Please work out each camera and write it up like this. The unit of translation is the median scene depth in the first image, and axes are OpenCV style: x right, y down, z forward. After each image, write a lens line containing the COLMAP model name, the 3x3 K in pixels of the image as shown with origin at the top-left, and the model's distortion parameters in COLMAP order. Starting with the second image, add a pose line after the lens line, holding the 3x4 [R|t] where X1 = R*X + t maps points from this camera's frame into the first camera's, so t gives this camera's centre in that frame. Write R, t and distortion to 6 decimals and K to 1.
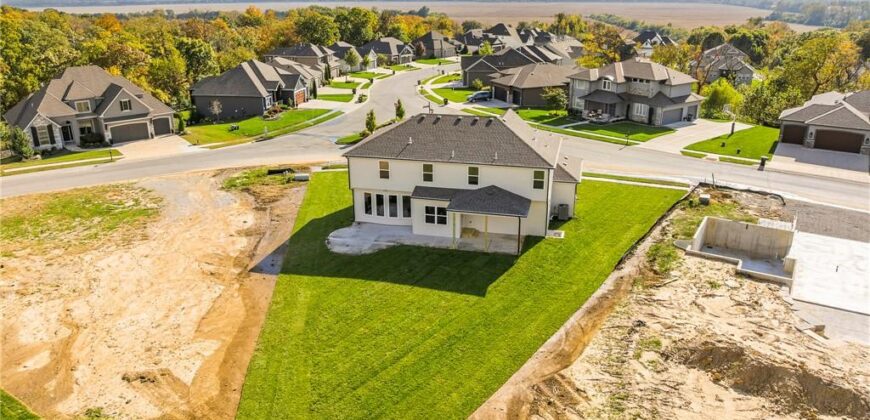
lens RADIAL K [[605.0, 0, 435.0], [0, 605.0, 210.0], [0, 0, 1]] dist [-0.036476, -0.003653]
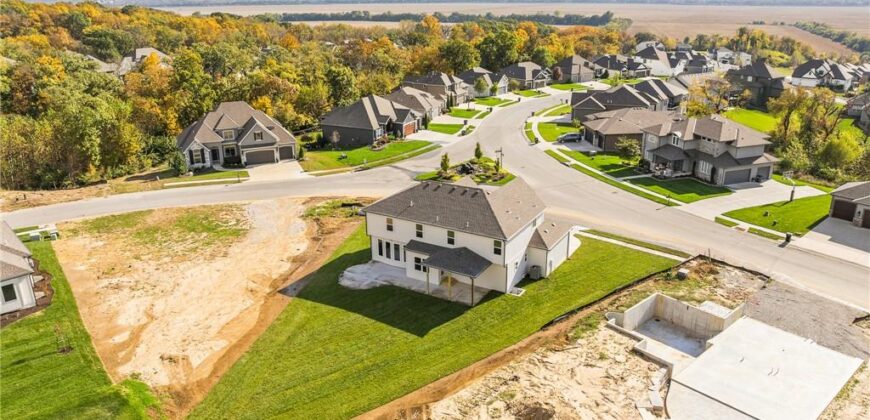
lens RADIAL K [[605.0, 0, 435.0], [0, 605.0, 210.0], [0, 0, 1]] dist [-0.036476, -0.003653]
pose [[0.956126, 0.094079, -0.277438, 0.201179], [-0.093997, 0.995479, 0.013624, -0.068617], [0.277465, 0.013052, 0.960647, -0.115742]]
